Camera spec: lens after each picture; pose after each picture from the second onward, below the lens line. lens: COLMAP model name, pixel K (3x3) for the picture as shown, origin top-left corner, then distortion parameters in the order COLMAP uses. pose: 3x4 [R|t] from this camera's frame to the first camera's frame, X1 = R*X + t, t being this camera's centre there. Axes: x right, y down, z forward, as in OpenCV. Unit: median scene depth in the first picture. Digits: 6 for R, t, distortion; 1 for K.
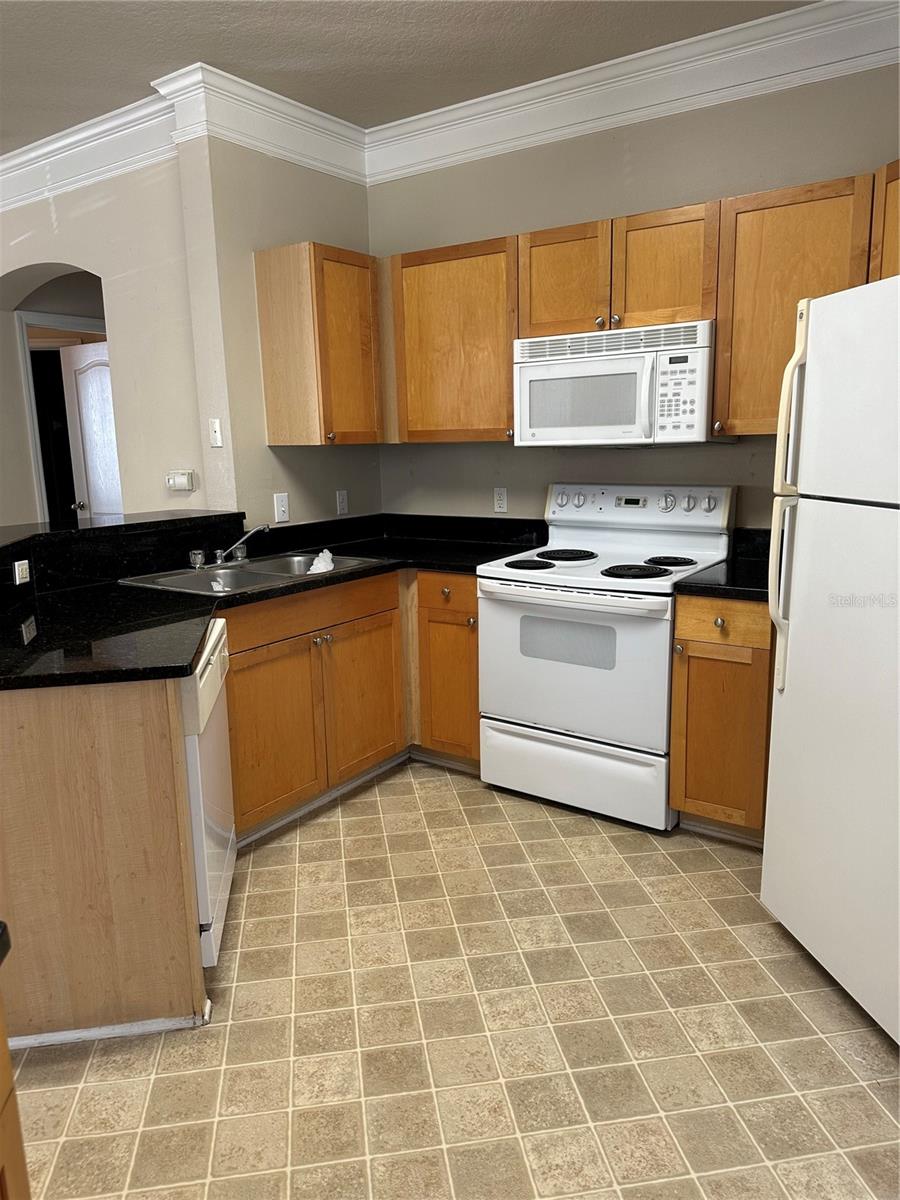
lens RADIAL K [[860.0, 0, 452.7], [0, 860.0, 600.7], [0, 0, 1]] dist [-0.069509, 0.001041]
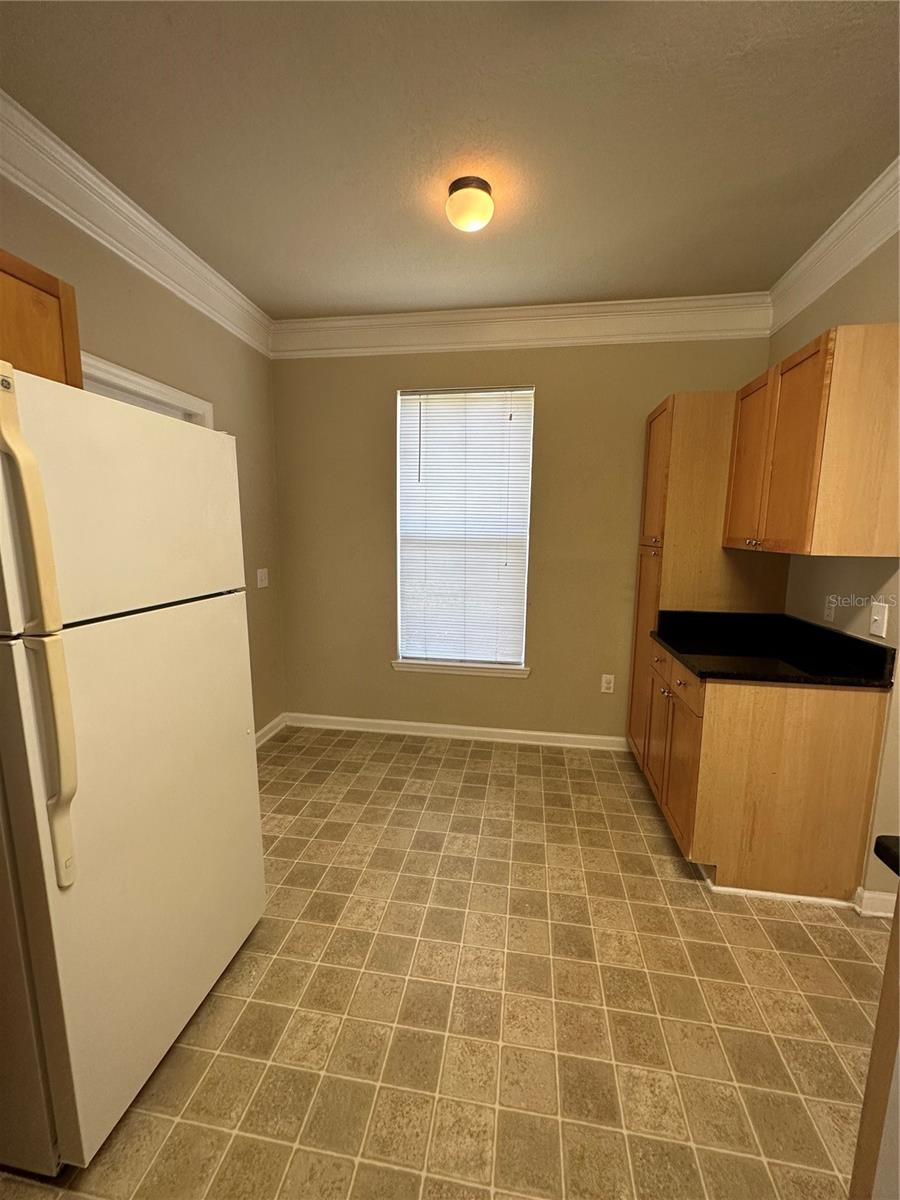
lens RADIAL K [[483.0, 0, 456.7], [0, 483.0, 601.8], [0, 0, 1]] dist [-0.001738, -0.000139]
pose [[-0.952889, -0.034003, 0.301409, -0.075858], [0.063373, 0.949448, 0.307460, -0.294520], [-0.296627, 0.312077, -0.902564, 1.481400]]
